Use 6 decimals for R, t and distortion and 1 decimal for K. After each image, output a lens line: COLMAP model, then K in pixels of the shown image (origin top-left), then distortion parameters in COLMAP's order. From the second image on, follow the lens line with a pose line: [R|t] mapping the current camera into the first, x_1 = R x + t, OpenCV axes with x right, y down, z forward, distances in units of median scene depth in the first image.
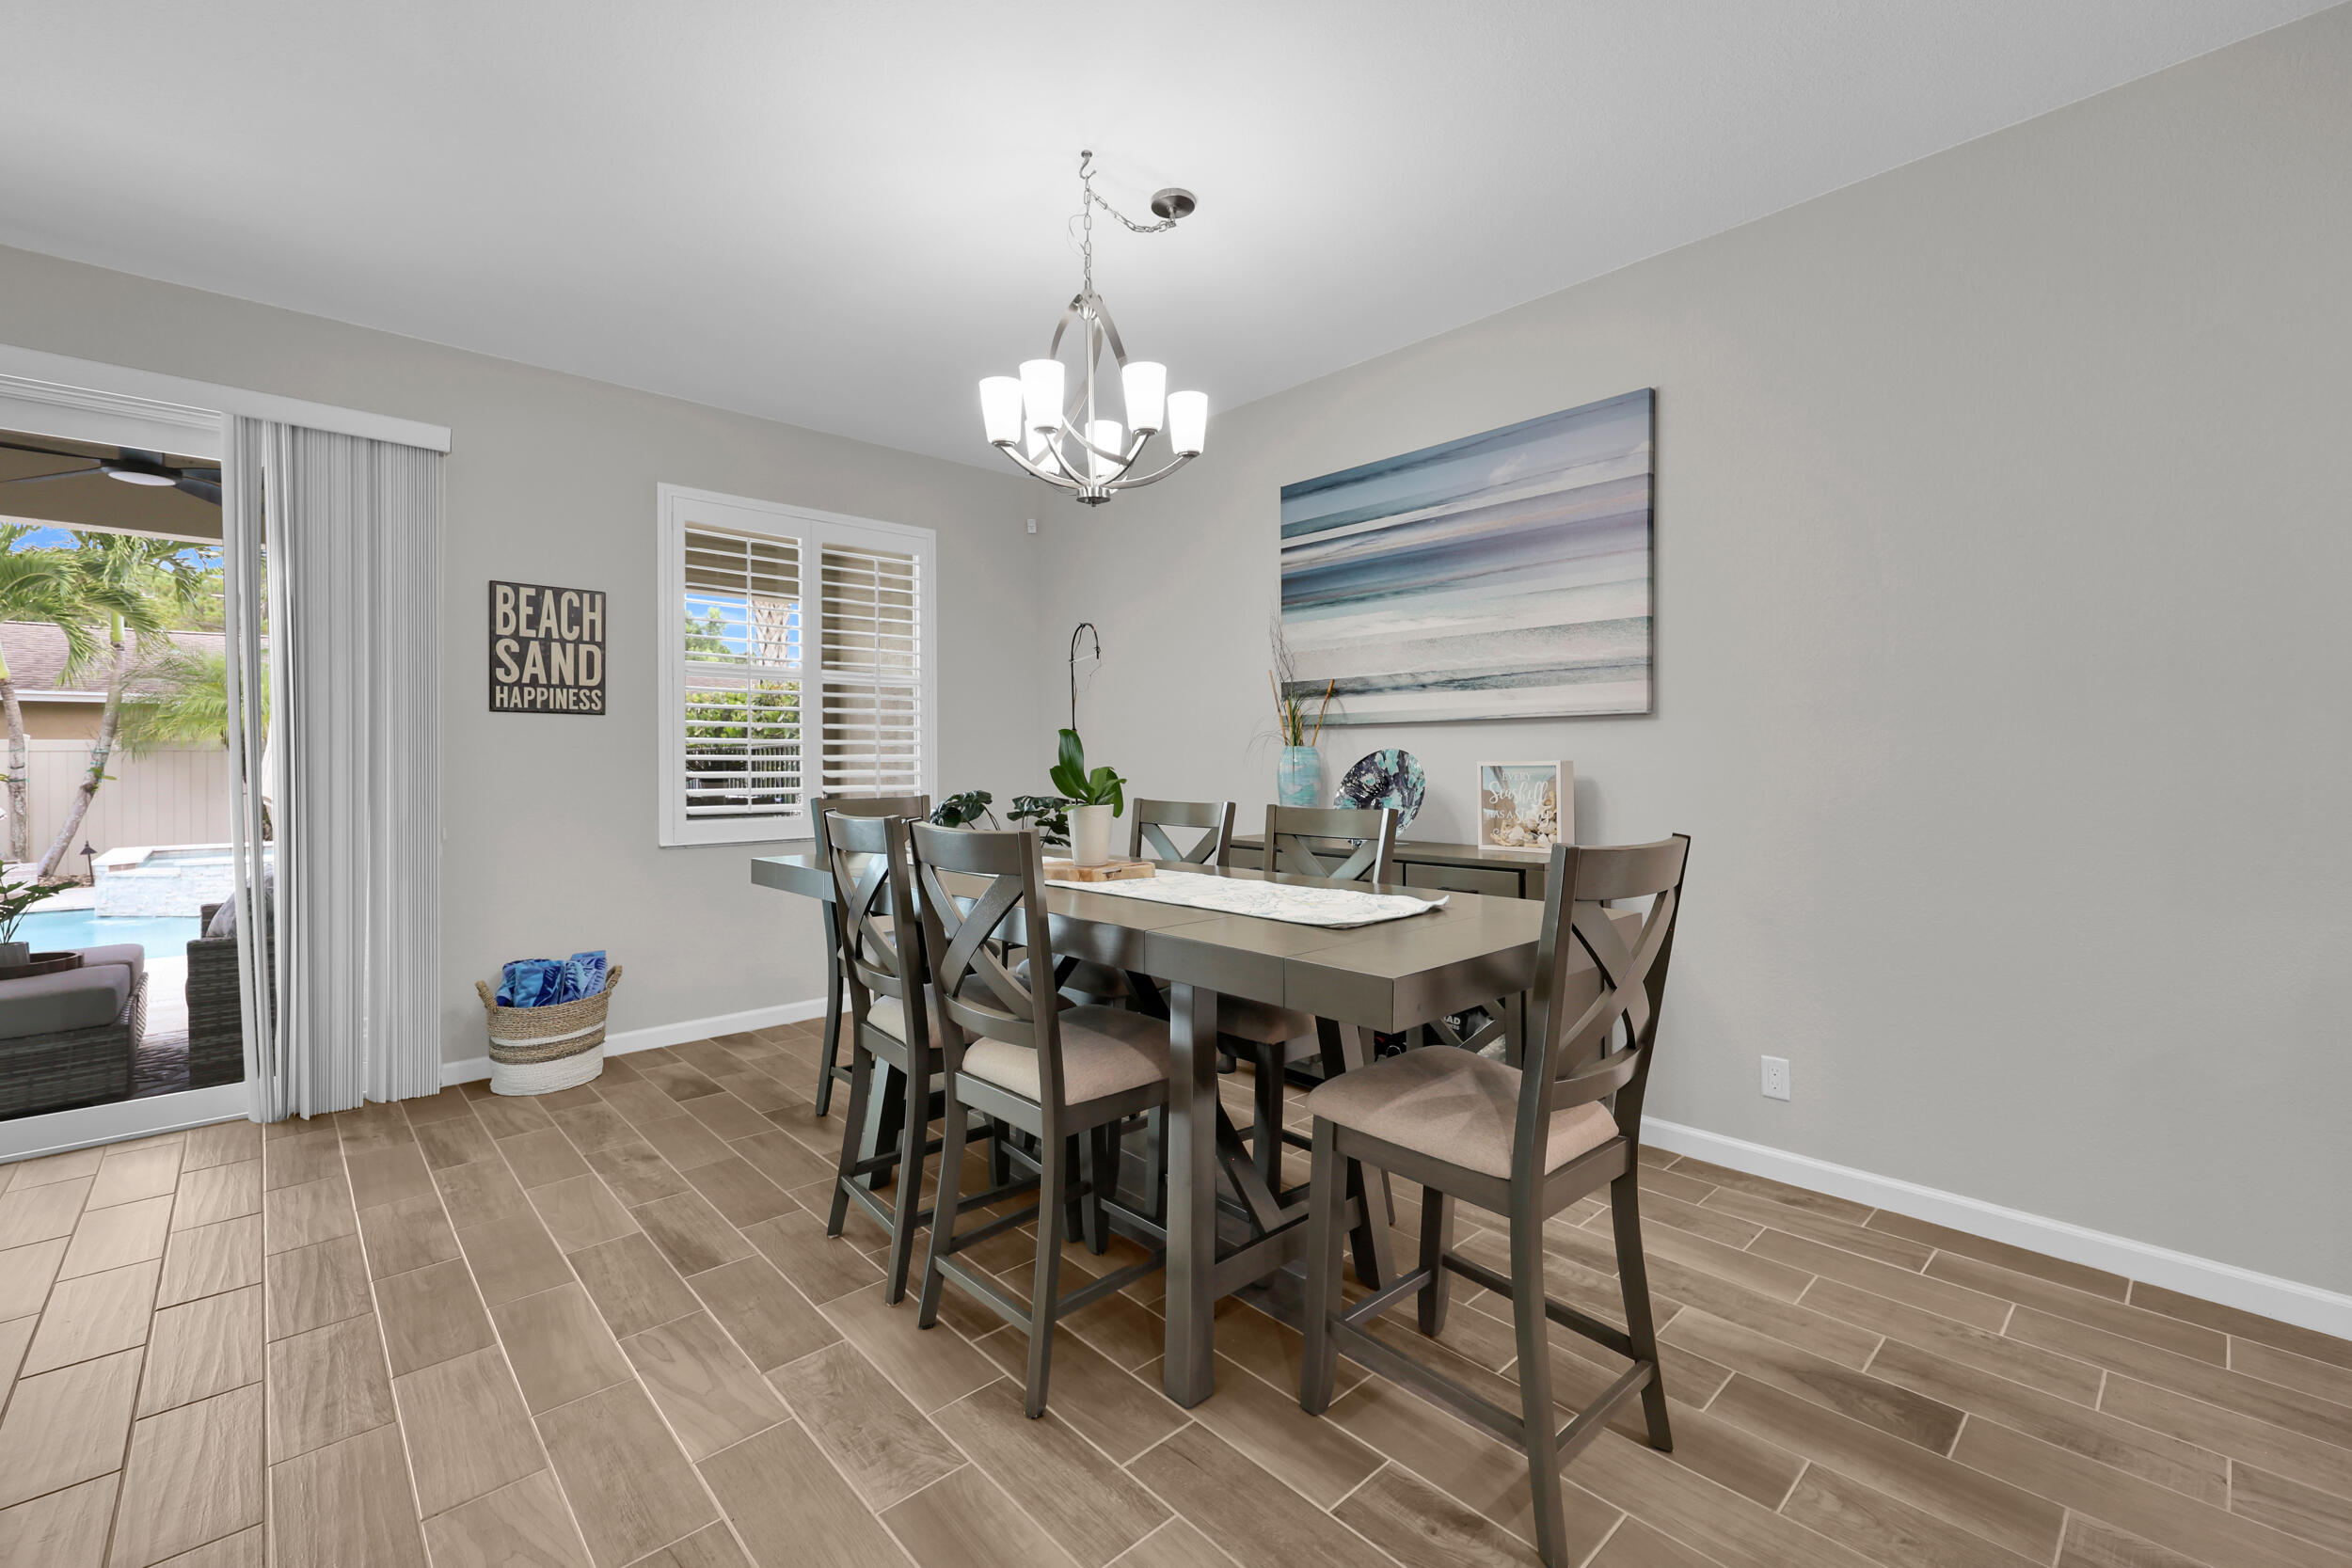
lens RADIAL K [[1028.4, 0, 1165.6], [0, 1028.4, 761.5], [0, 0, 1]] dist [0.001013, 0.000179]
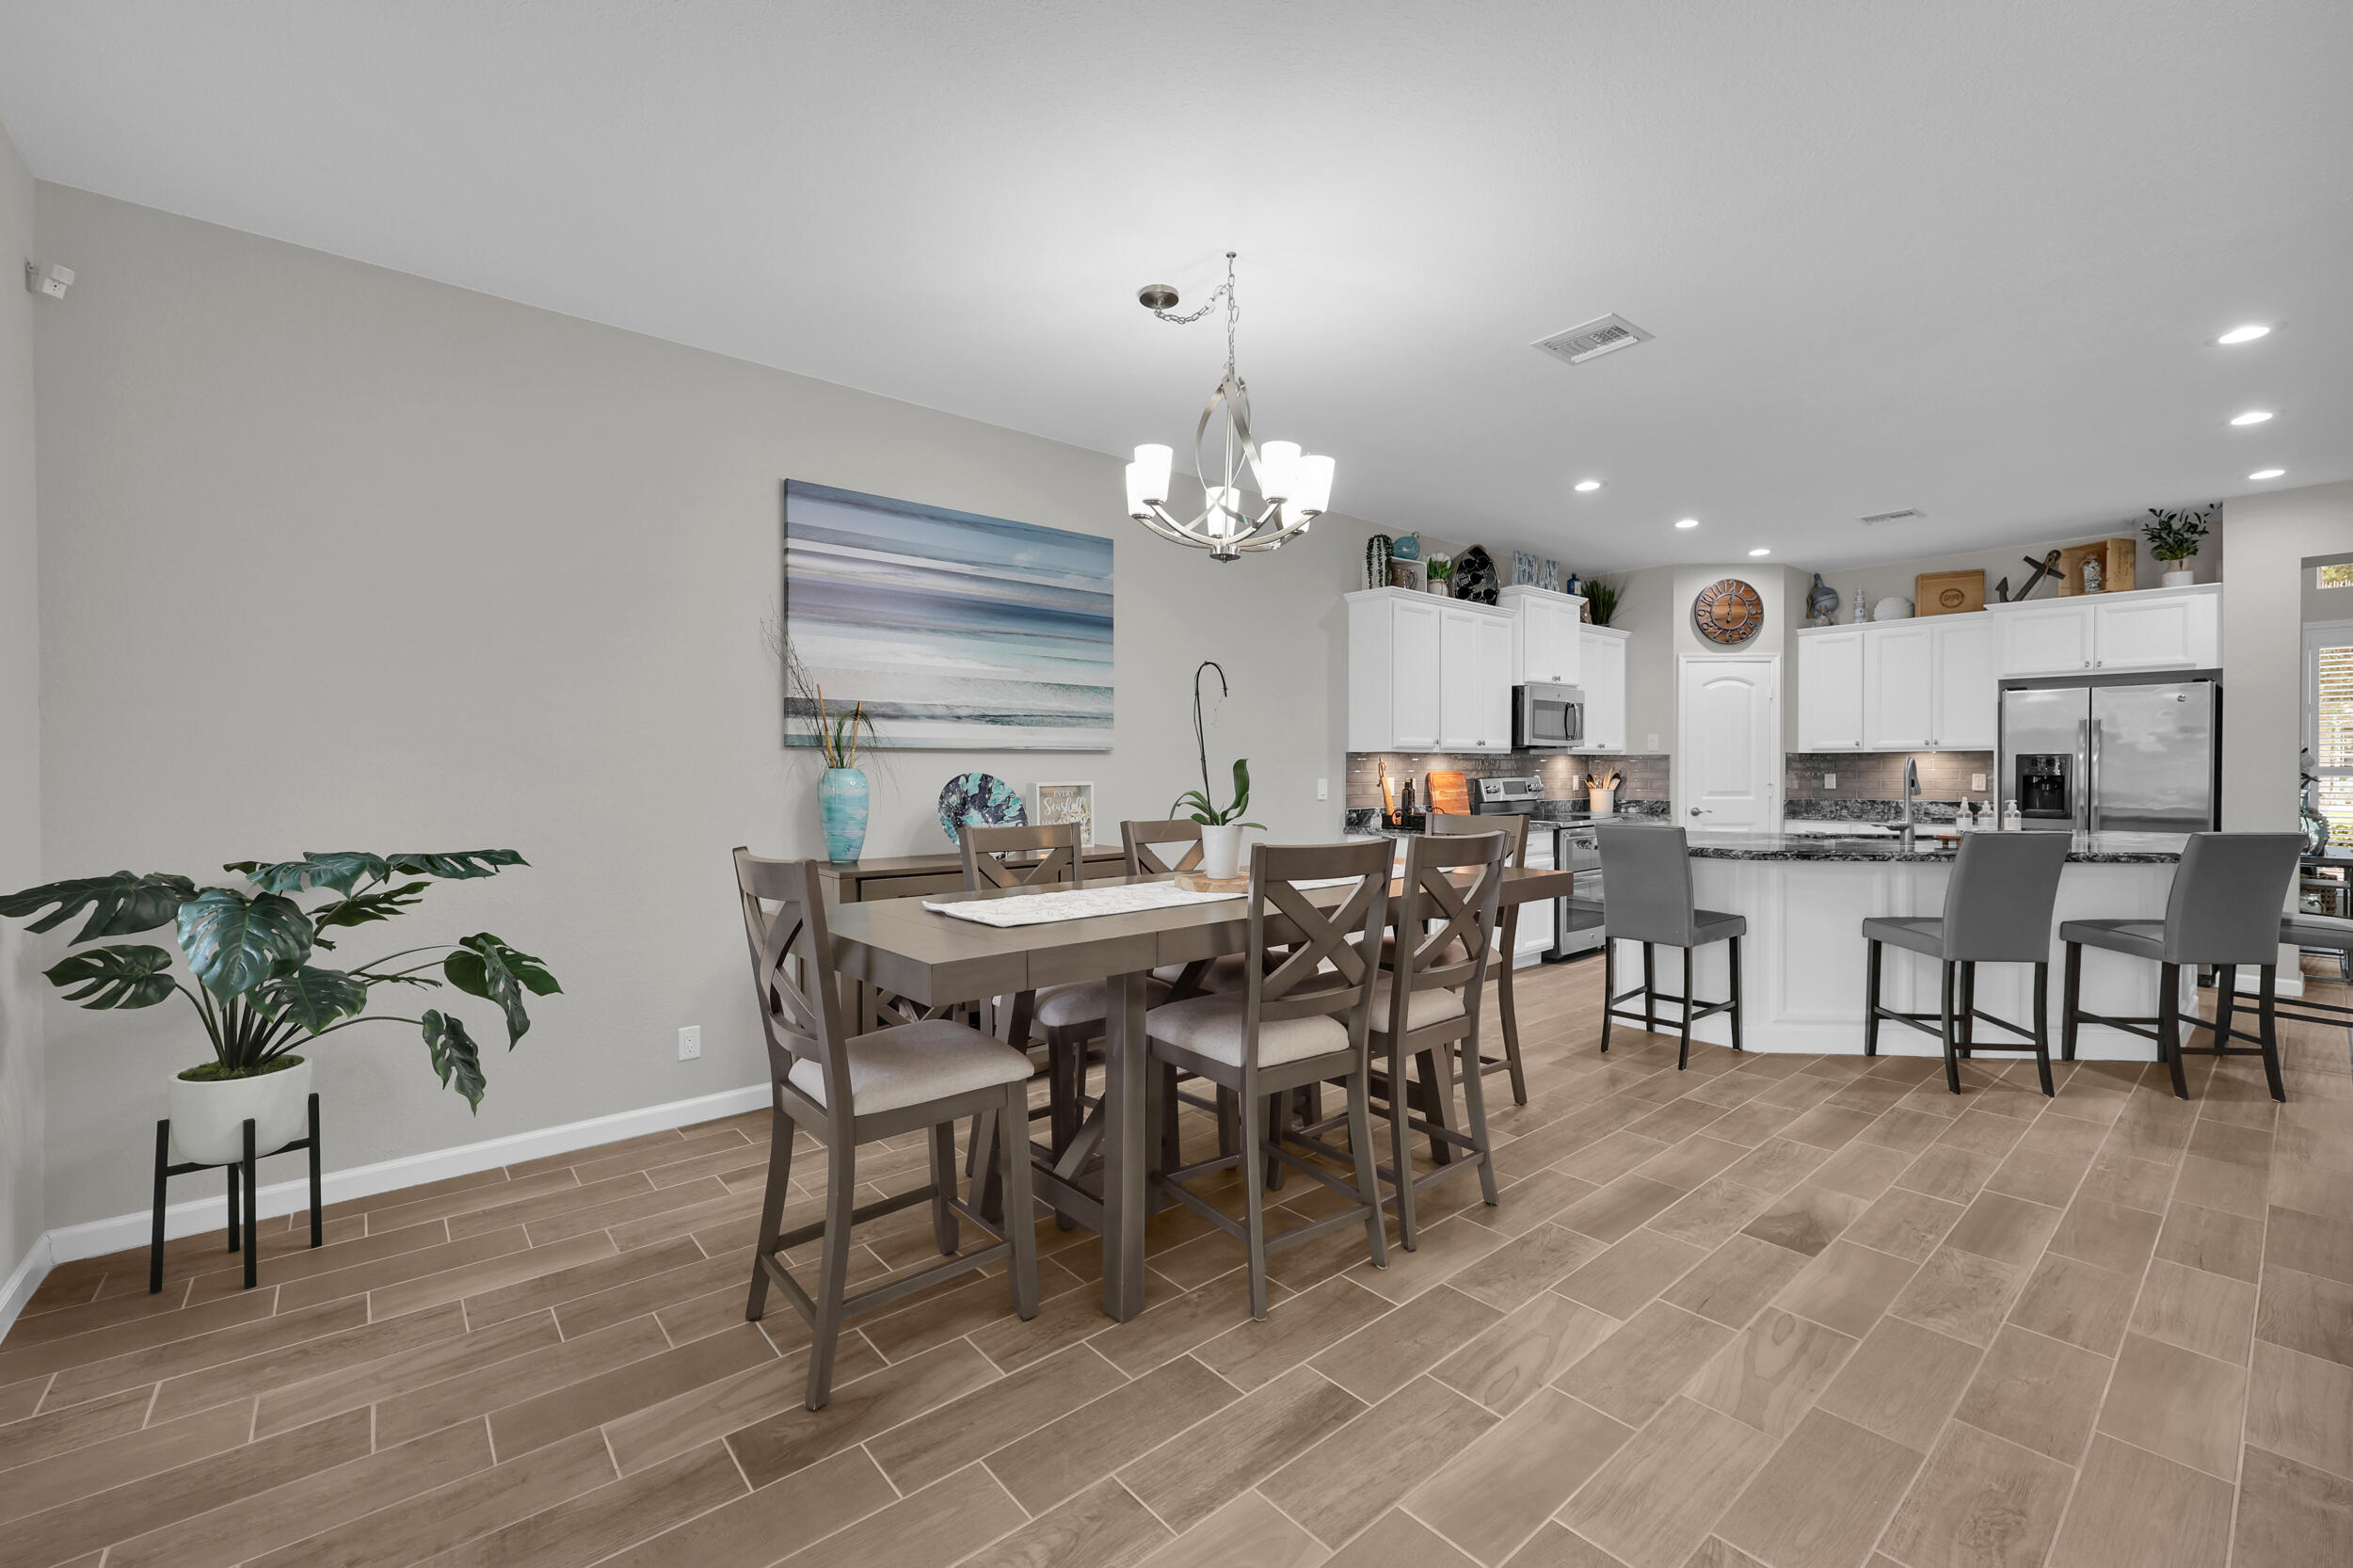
lens RADIAL K [[953.2, 0, 1168.3], [0, 953.2, 777.8], [0, 0, 1]] dist [0.001927, 0.000287]
pose [[0.030093, -0.005547, 0.999532, -0.902849], [0.001251, 0.999984, 0.005512, -0.013162], [-0.999546, 0.001084, 0.030100, 0.822231]]
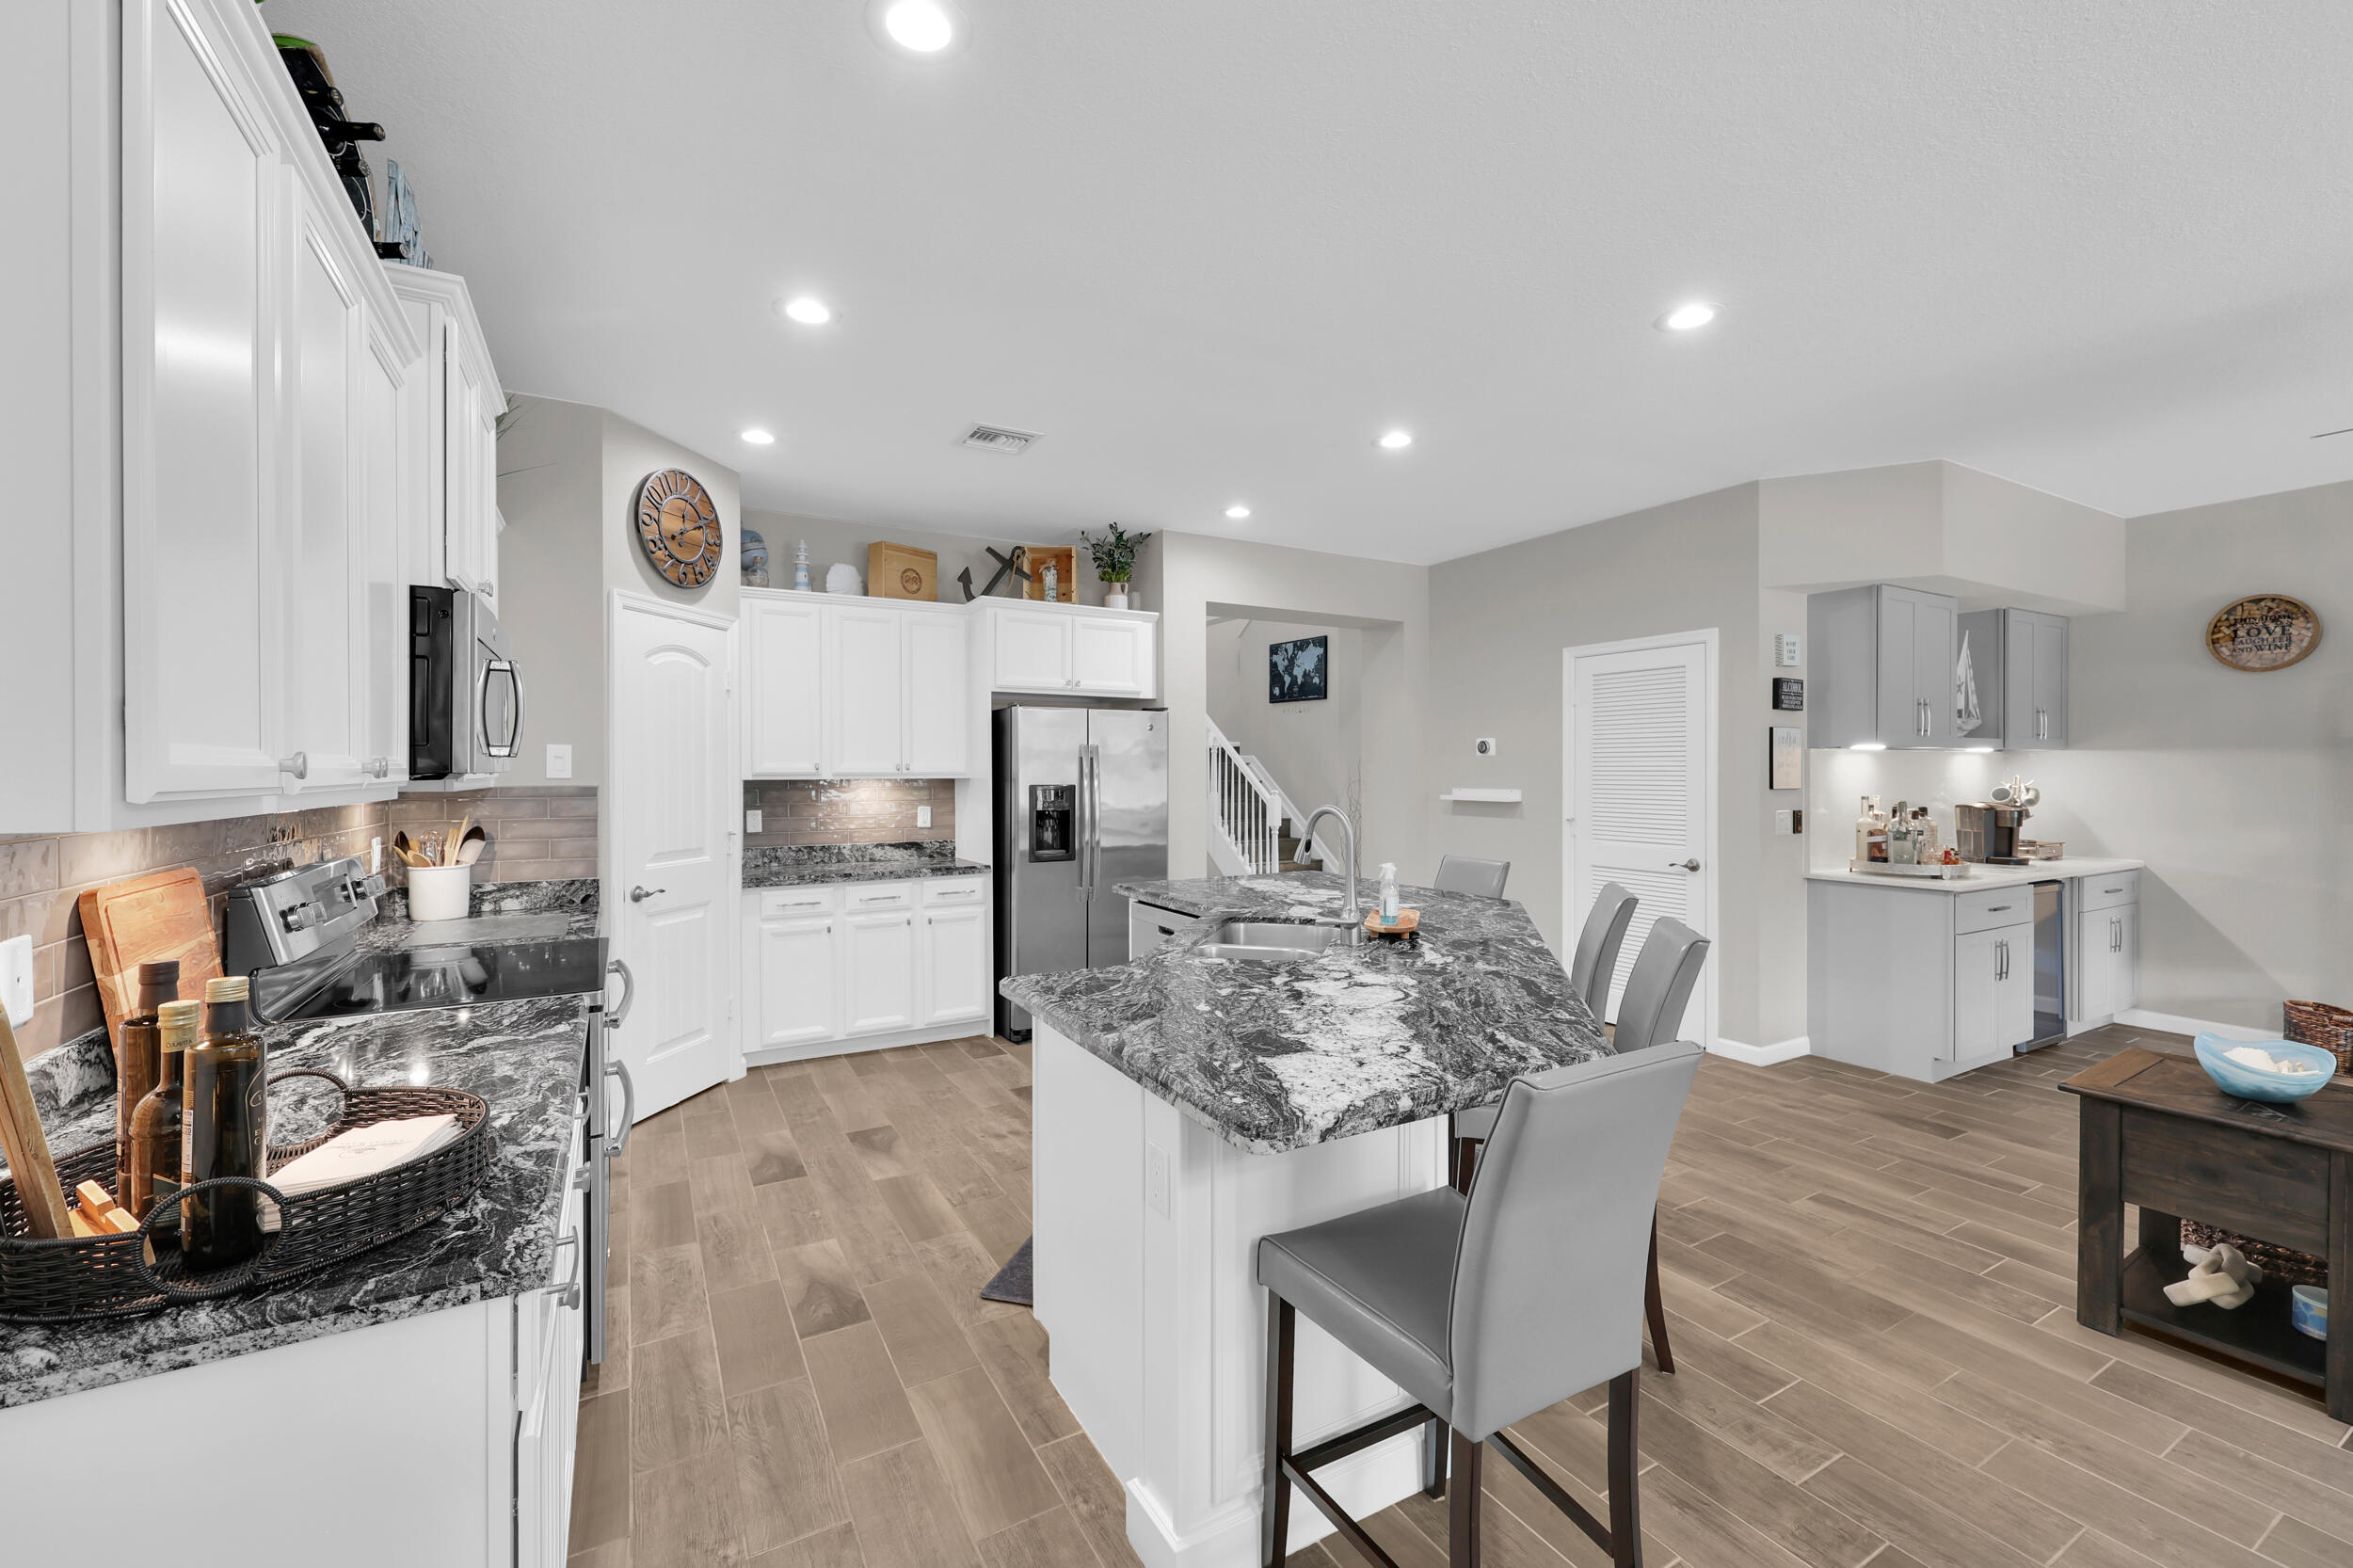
lens RADIAL K [[965.9, 0, 1156.6], [0, 965.9, 771.7], [0, 0, 1]] dist [-0.000868, -0.000006]
pose [[-0.976209, 0.006683, 0.216727, 0.387603], [0.006820, 0.999977, -0.000115, -0.062209], [-0.216722, 0.001366, -0.976232, 0.687665]]
